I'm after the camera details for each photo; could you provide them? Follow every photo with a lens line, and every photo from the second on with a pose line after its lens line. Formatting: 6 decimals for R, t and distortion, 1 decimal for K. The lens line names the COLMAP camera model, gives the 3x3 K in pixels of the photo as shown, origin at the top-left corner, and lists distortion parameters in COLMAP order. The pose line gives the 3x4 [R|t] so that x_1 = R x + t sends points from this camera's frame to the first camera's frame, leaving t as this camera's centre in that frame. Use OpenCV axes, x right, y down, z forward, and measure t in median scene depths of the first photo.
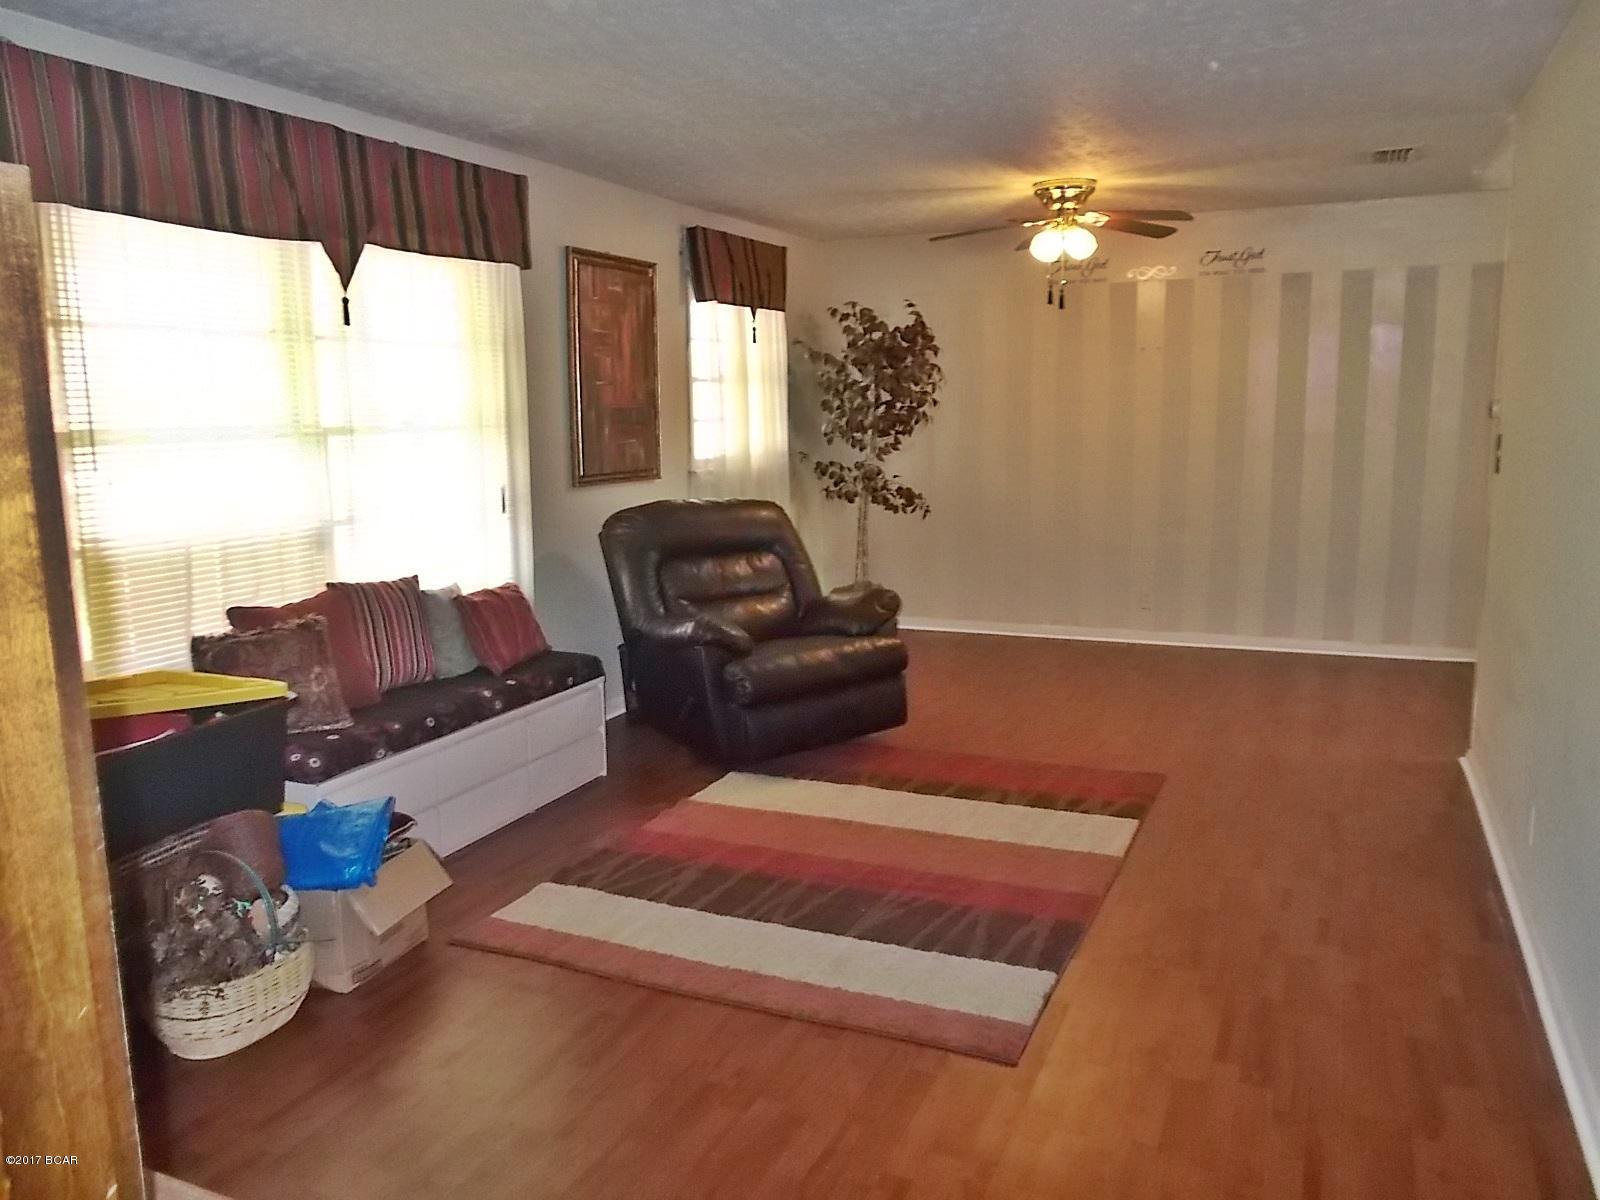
lens RADIAL K [[1207.1, 0, 800.0], [0, 1207.1, 600.0], [0, 0, 1]] dist [0.003330, -0.000218]
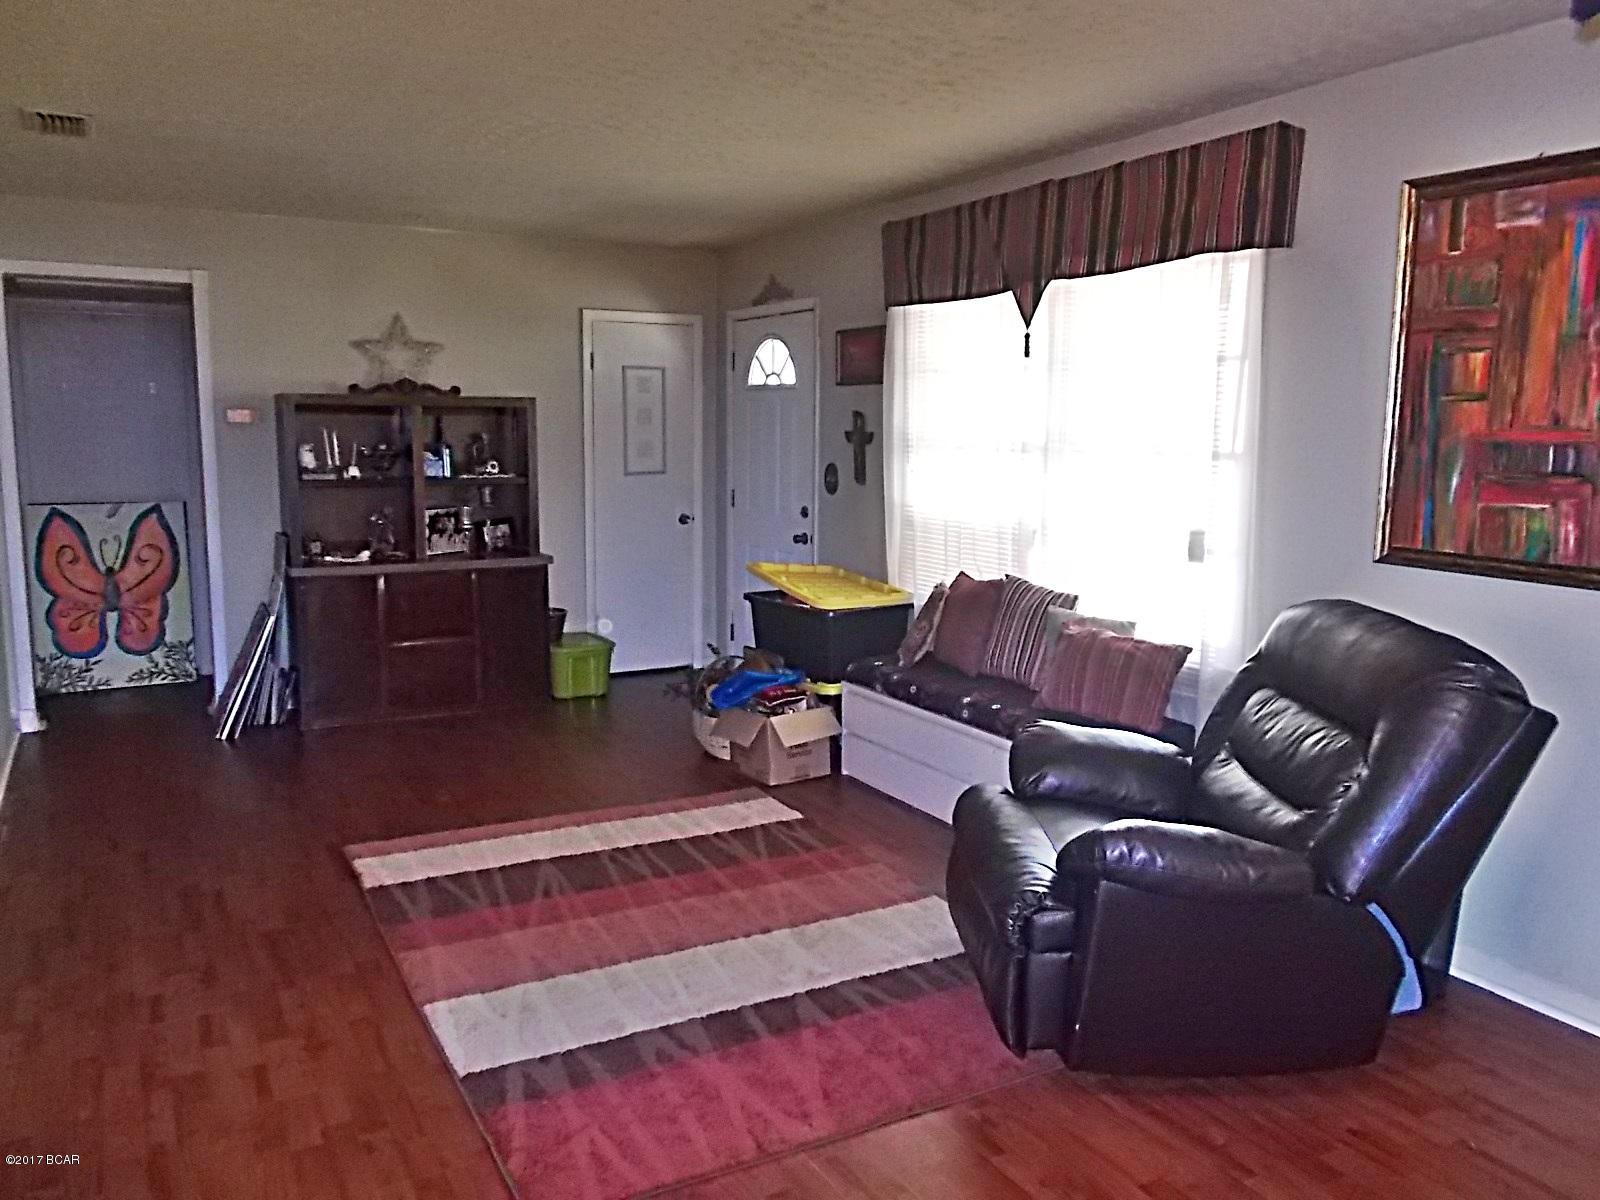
lens RADIAL K [[1223.7, 0, 800.0], [0, 1223.7, 600.0], [0, 0, 1]] dist [0.000565, 0.003787]
pose [[-0.597331, 0.129659, -0.791444, 0.708292], [-0.122696, 0.960454, 0.249949, -0.273296], [0.792554, 0.246409, -0.557800, 1.547235]]
